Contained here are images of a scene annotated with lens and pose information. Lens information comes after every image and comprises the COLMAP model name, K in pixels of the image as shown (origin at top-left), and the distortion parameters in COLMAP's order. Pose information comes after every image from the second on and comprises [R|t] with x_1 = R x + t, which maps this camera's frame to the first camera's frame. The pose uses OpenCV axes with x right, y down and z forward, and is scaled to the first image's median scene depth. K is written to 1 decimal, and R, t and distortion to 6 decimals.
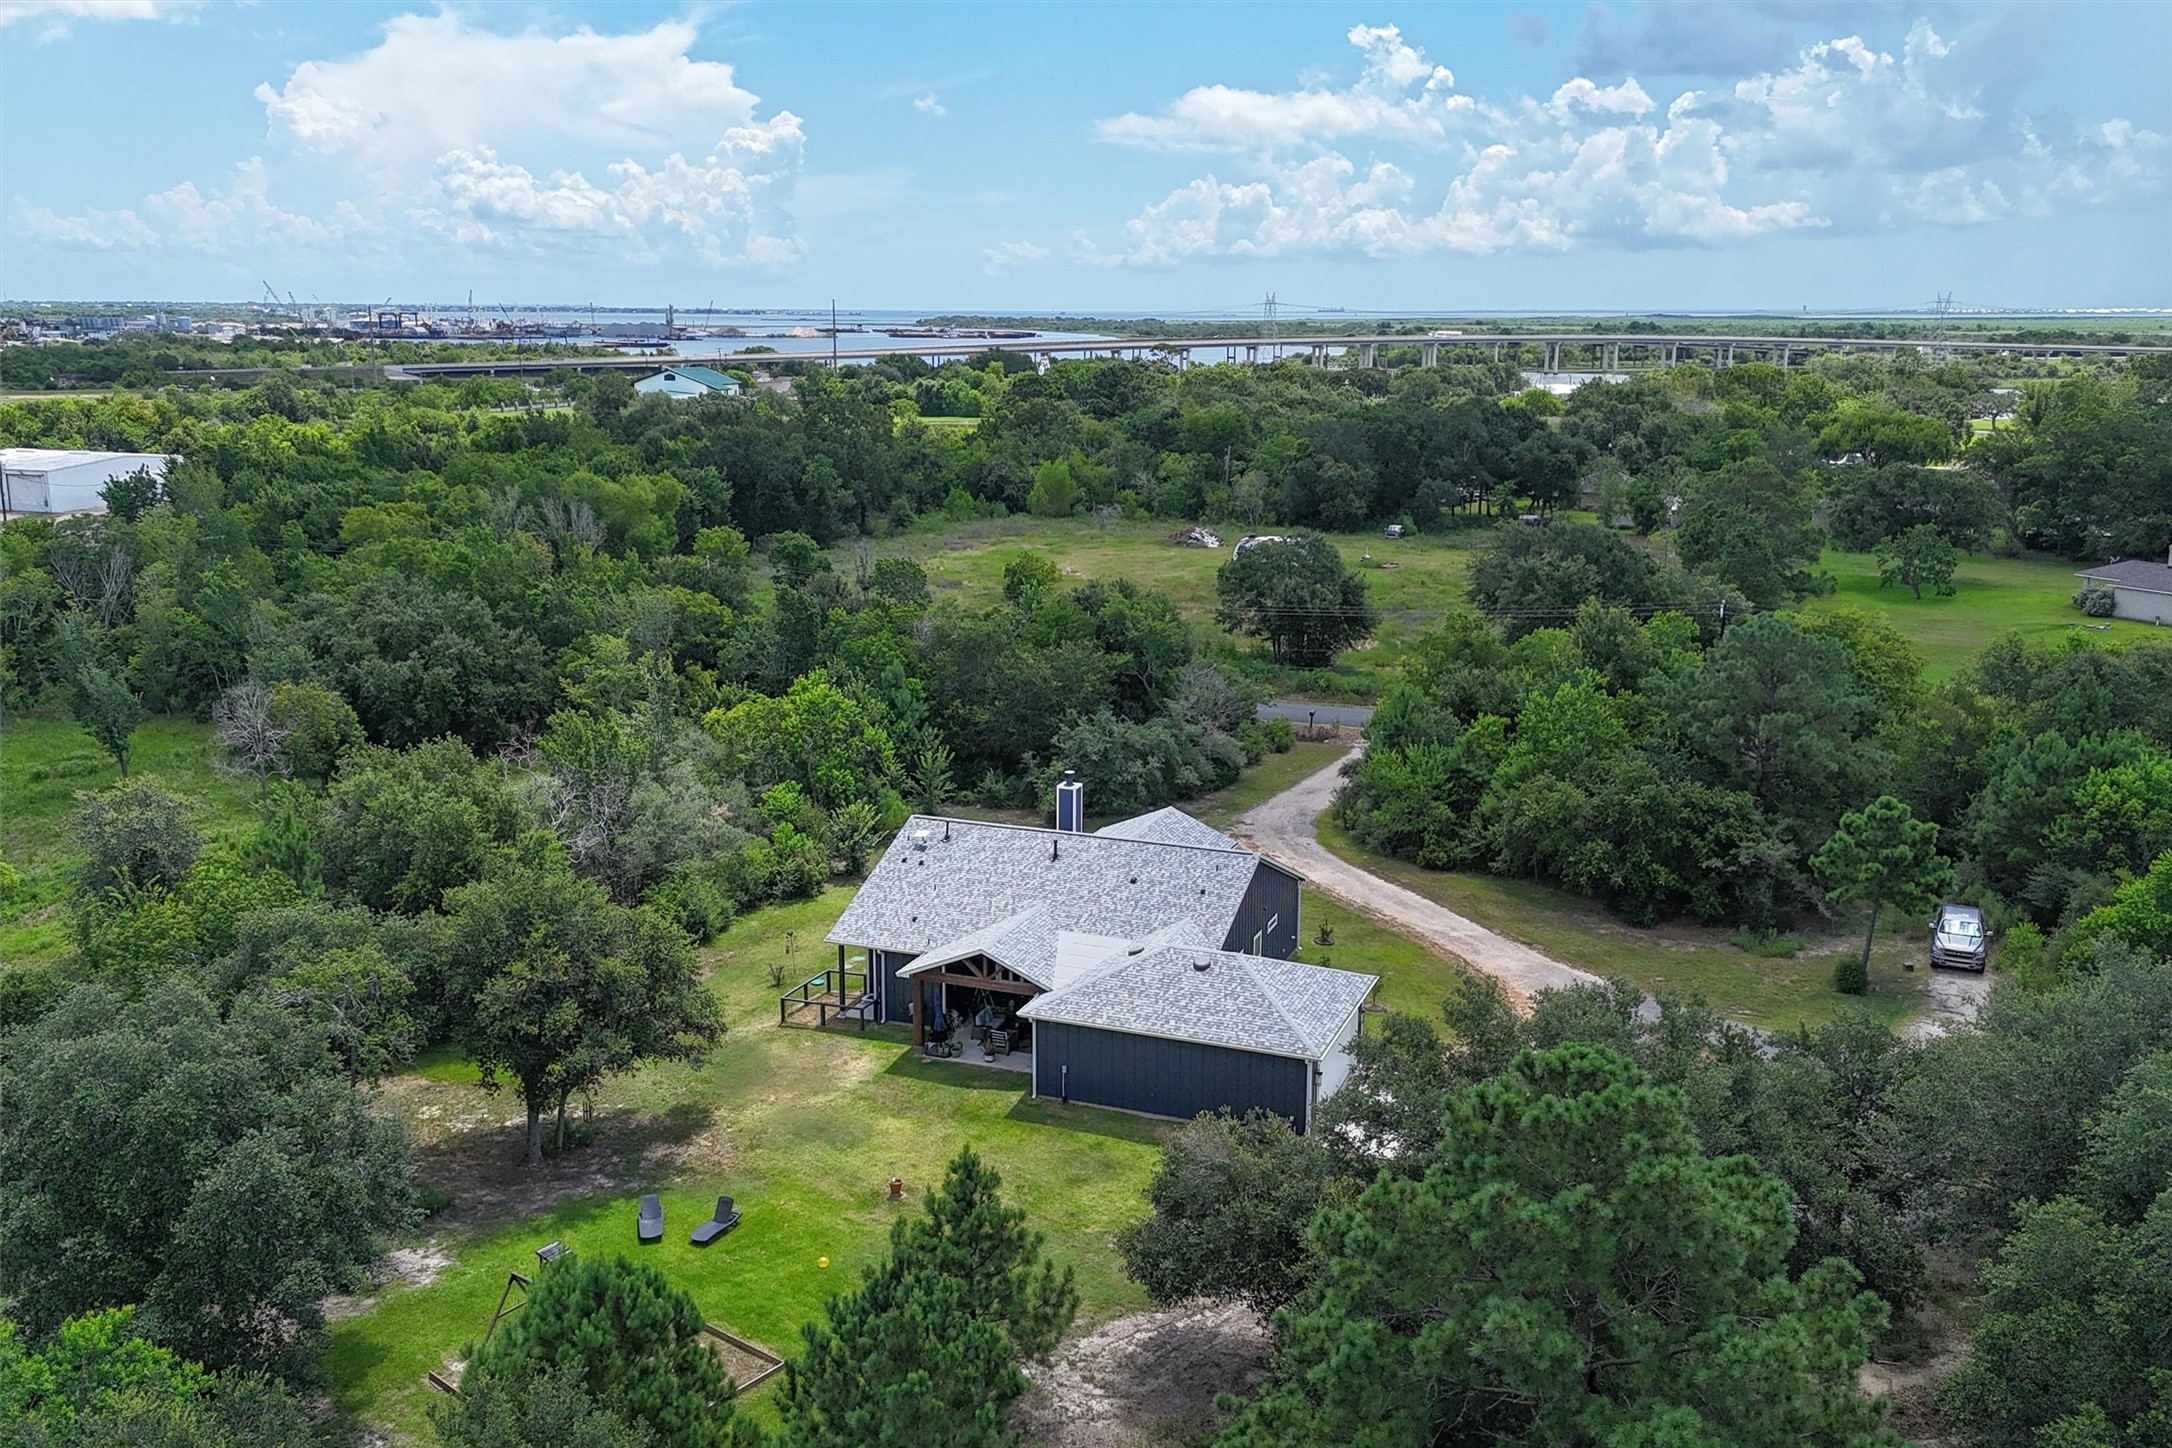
lens RADIAL K [[1891.8, 0, 1084.1], [0, 1891.8, 735.9], [0, 0, 1]] dist [0.072088, -0.091930]
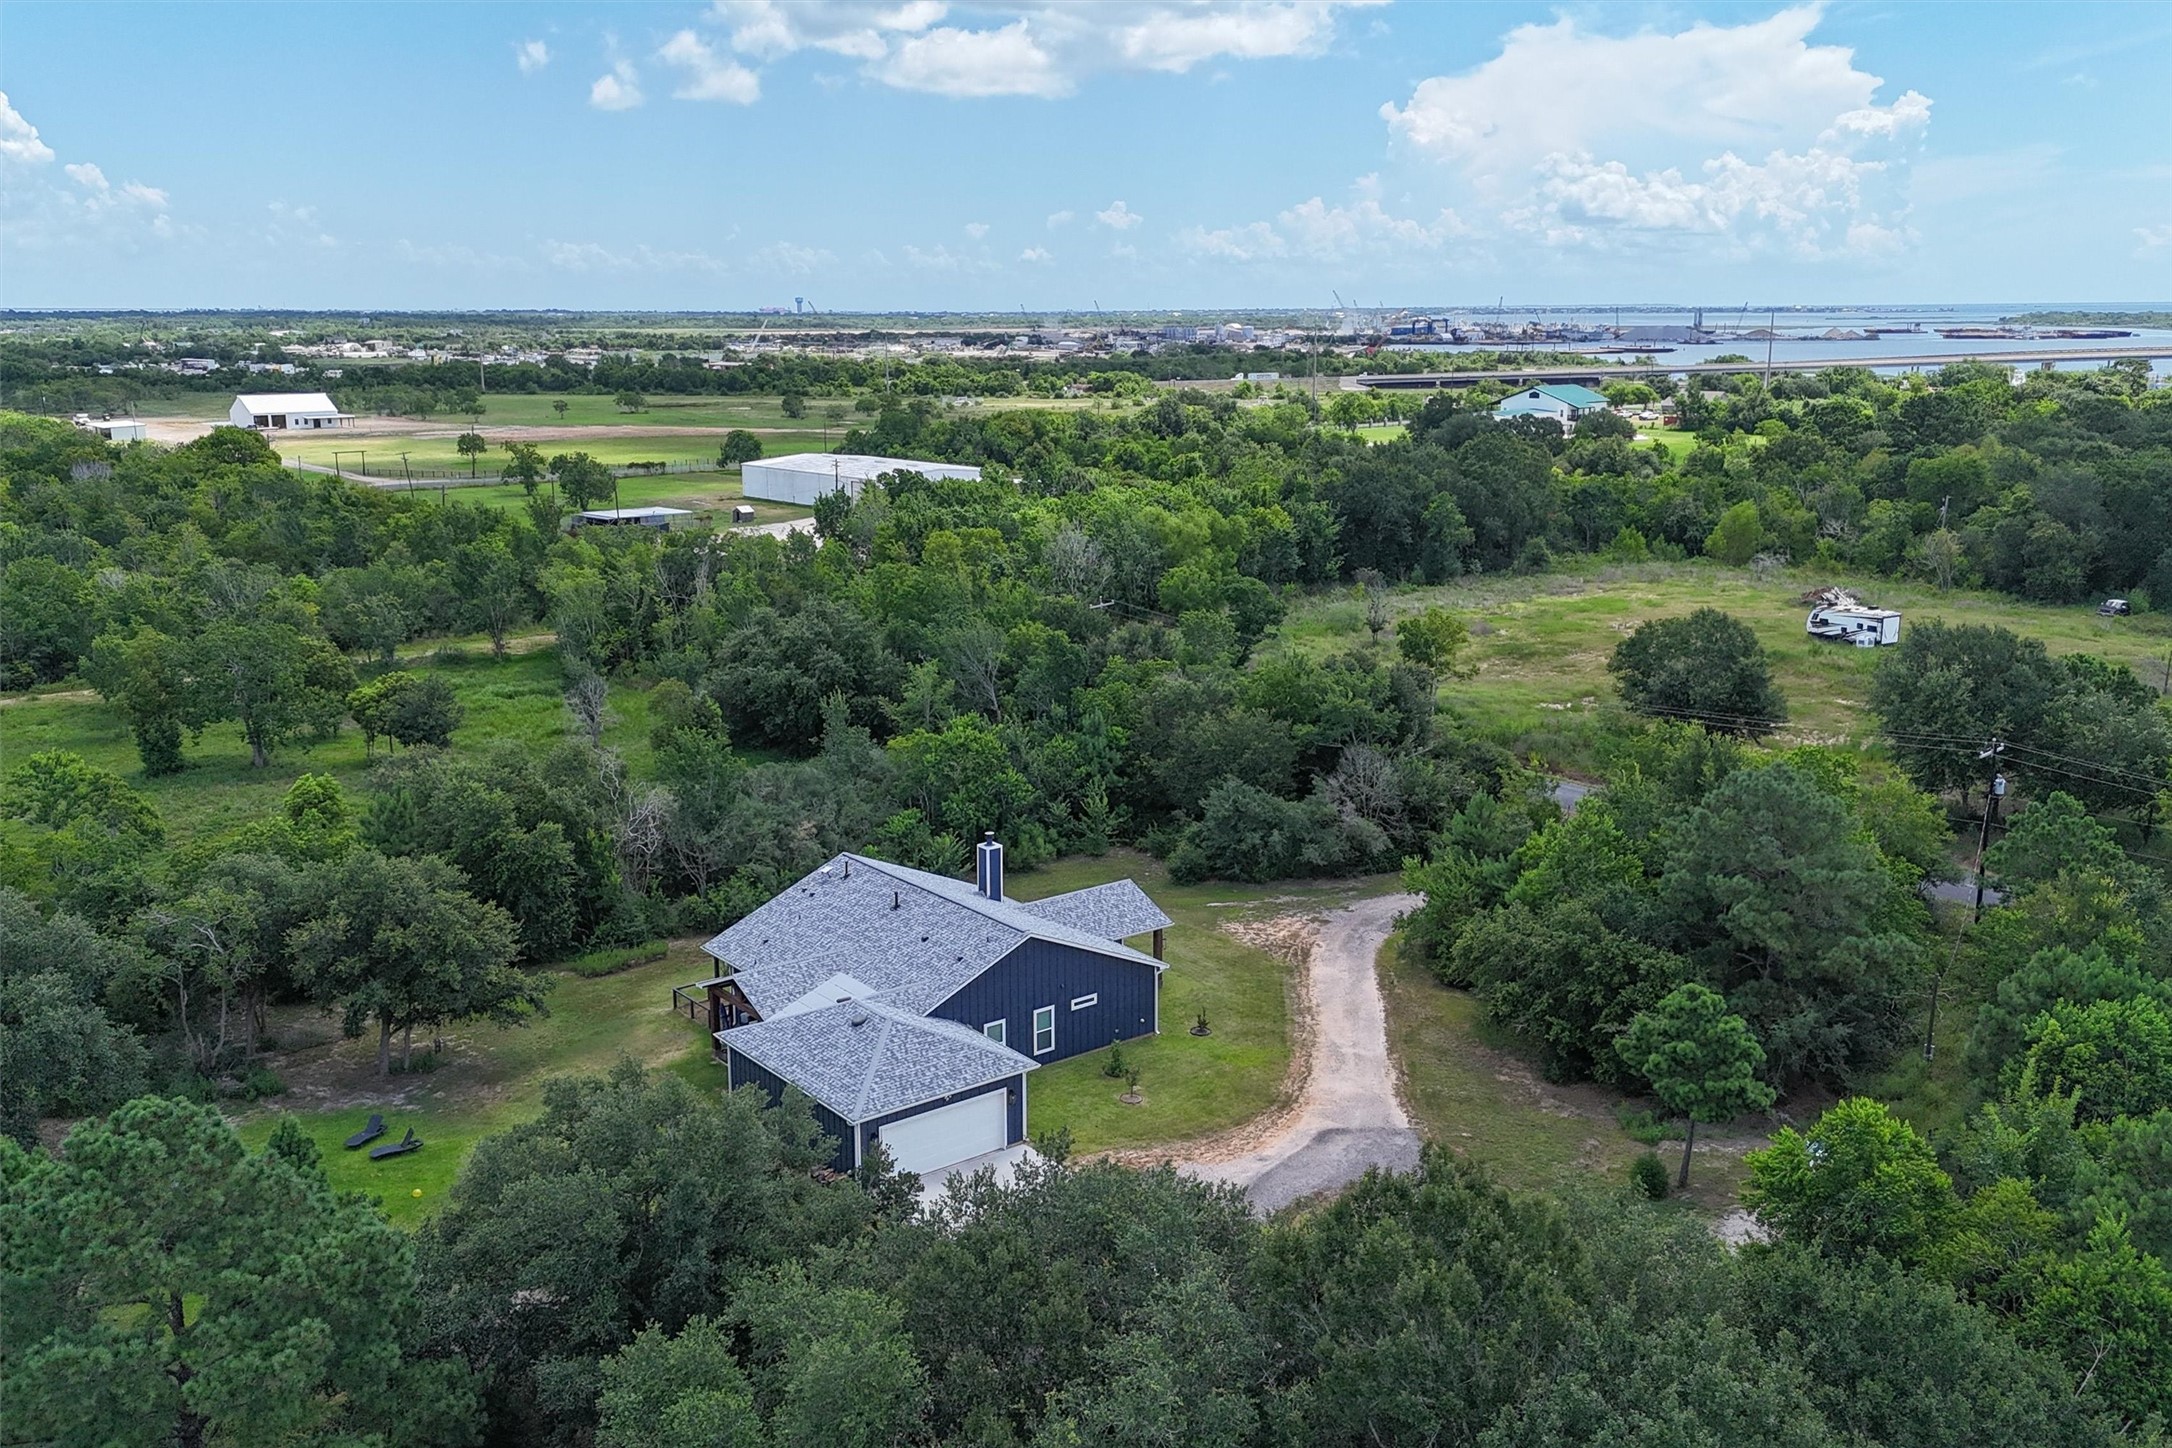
lens RADIAL K [[1891.8, 0, 1083.2], [0, 1891.8, 724.4], [0, 0, 1]] dist [0.072088, -0.091930]
pose [[0.857450, 0.103966, -0.503955, 0.205504], [-0.106511, 0.994026, 0.023847, -0.026637], [0.503424, 0.033229, 0.863401, 0.028918]]
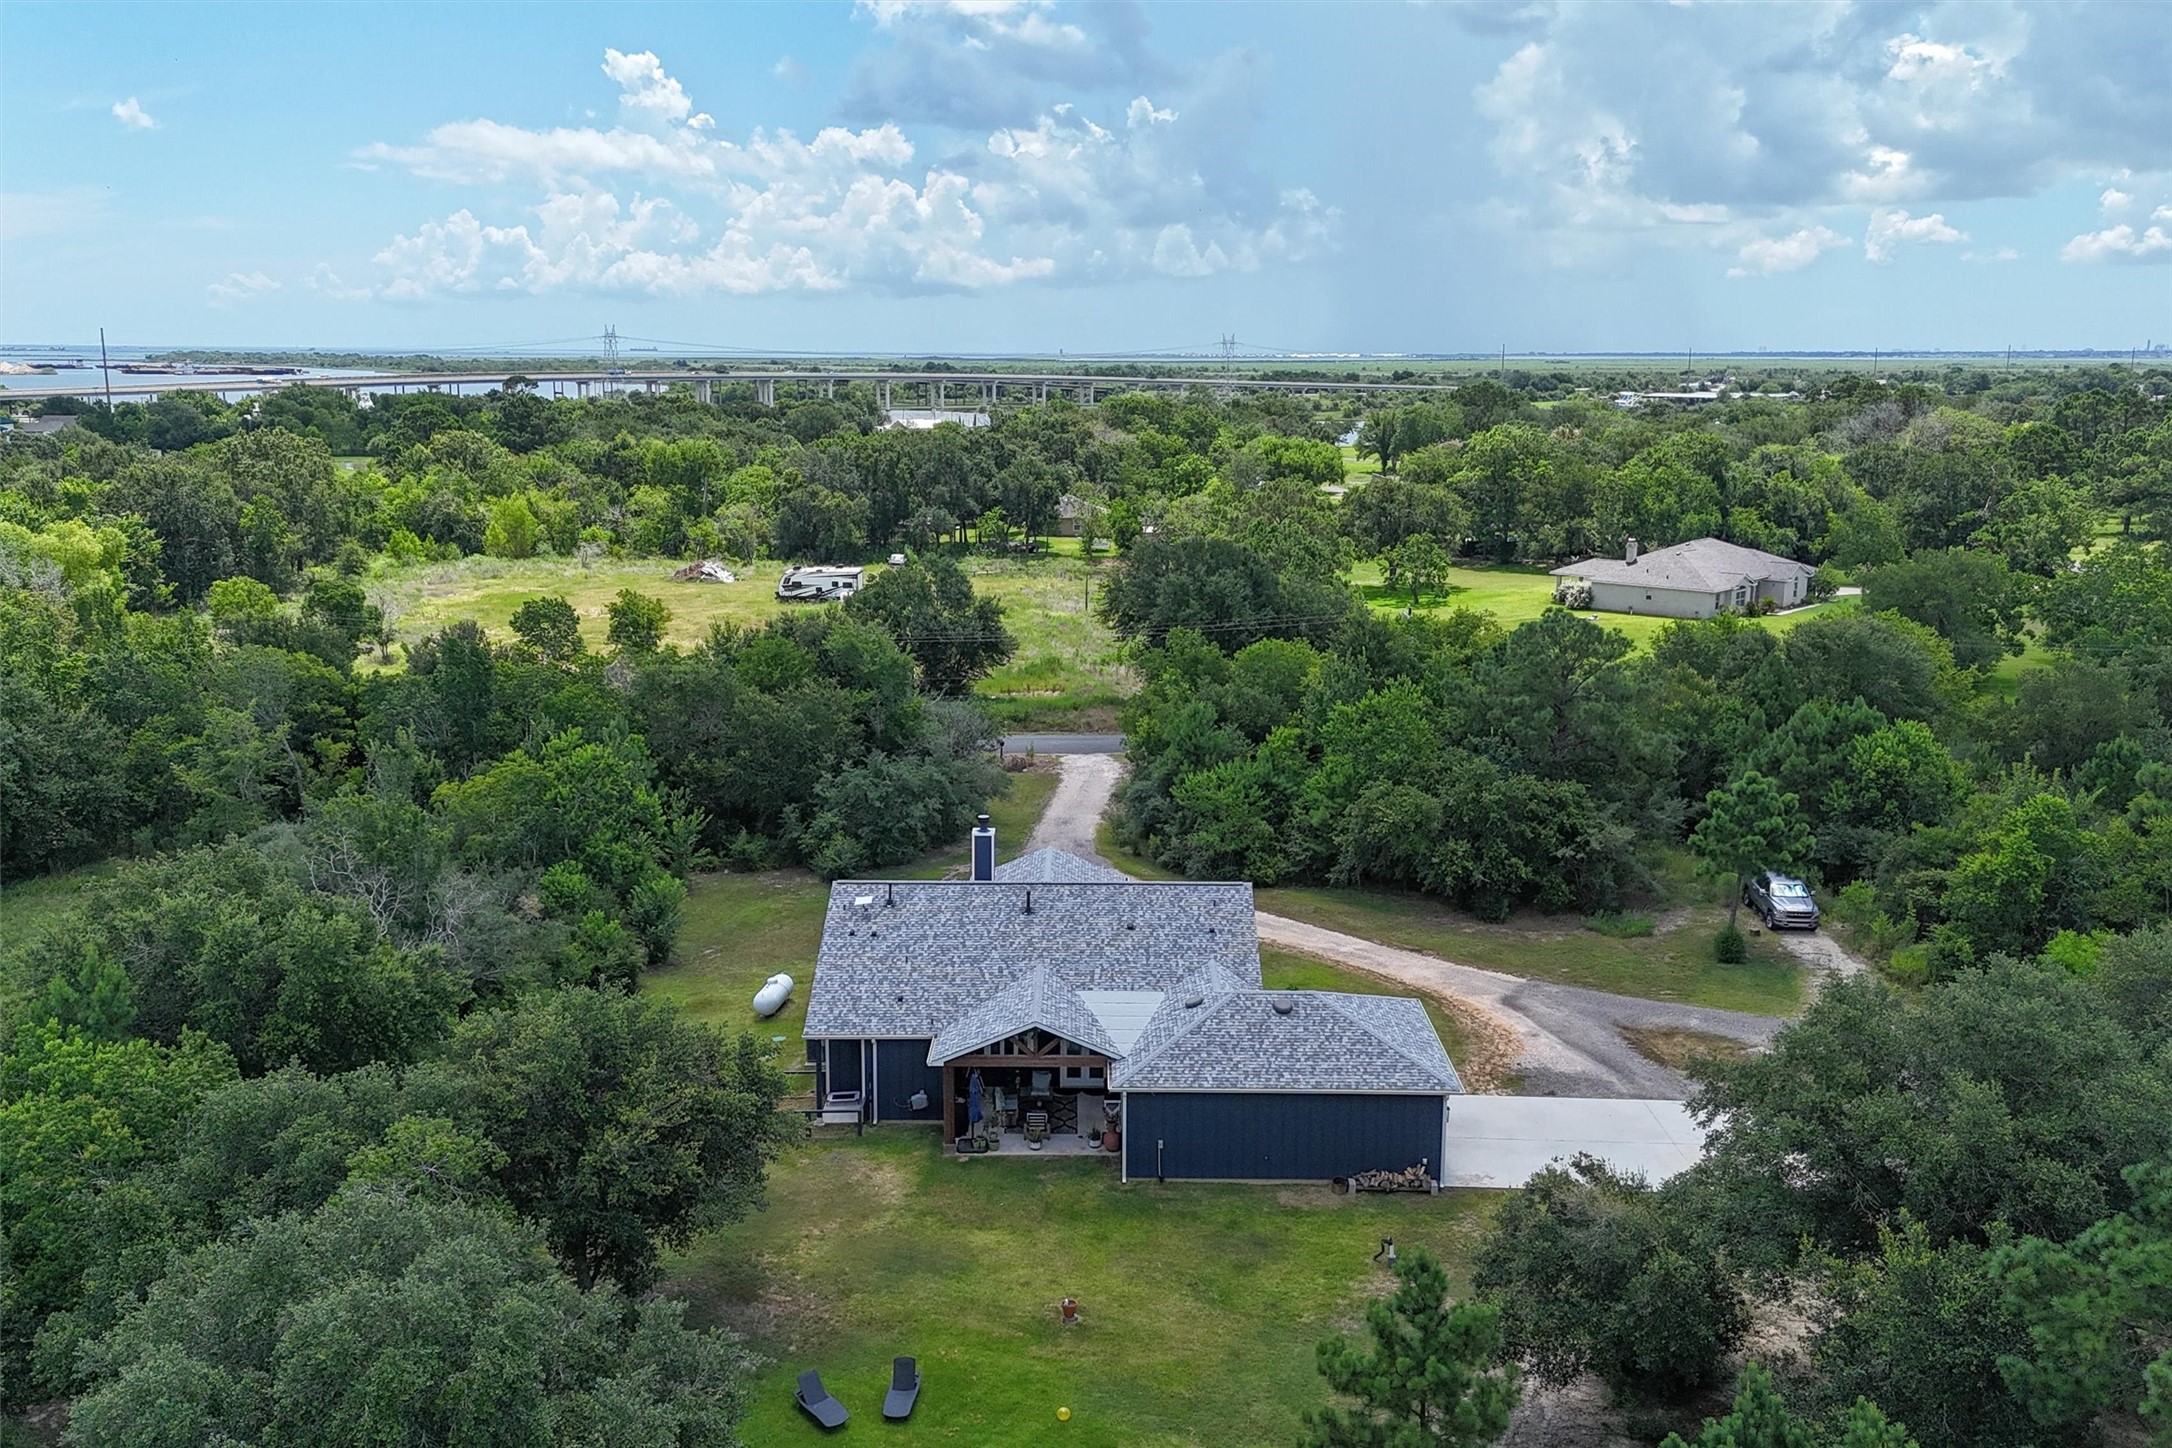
lens RADIAL K [[1891.8, 0, 1100.5], [0, 1891.8, 734.1], [0, 0, 1]] dist [0.072088, -0.091930]
pose [[0.930292, -0.070455, 0.359990, -0.097175], [0.078038, 0.996929, -0.006555, -0.003391], [-0.358422, 0.034191, 0.932933, 0.049839]]
